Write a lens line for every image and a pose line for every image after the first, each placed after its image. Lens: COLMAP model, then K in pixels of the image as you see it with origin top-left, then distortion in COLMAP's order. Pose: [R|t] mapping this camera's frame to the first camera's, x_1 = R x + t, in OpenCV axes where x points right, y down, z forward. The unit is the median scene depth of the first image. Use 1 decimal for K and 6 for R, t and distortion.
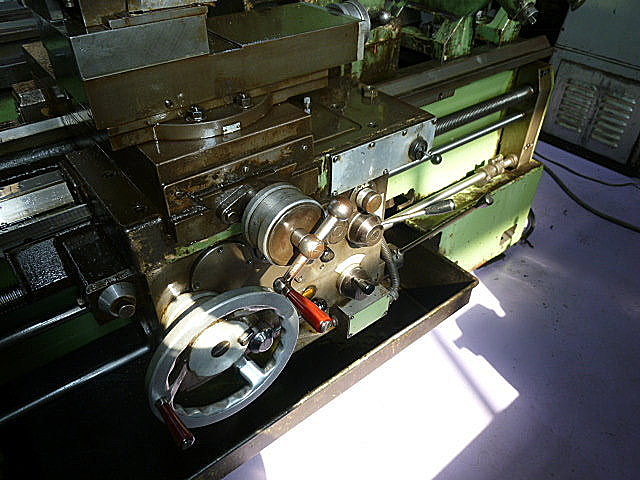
lens RADIAL K [[485.2, 0, 320.1], [0, 485.2, 240.6], [0, 0, 1]] dist [-0.035023, 0.009159]
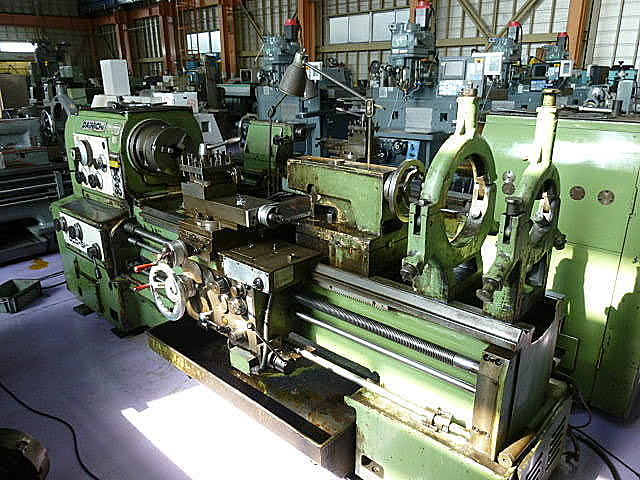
lens RADIAL K [[485.2, 0, 323.7], [0, 485.2, 242.6], [0, 0, 1]] dist [-0.035023, 0.009159]
pose [[0.162053, 0.305936, -0.938159, 0.784645], [-0.607521, 0.780116, 0.149458, -0.298434], [0.777597, 0.545731, 0.312282, 0.207535]]
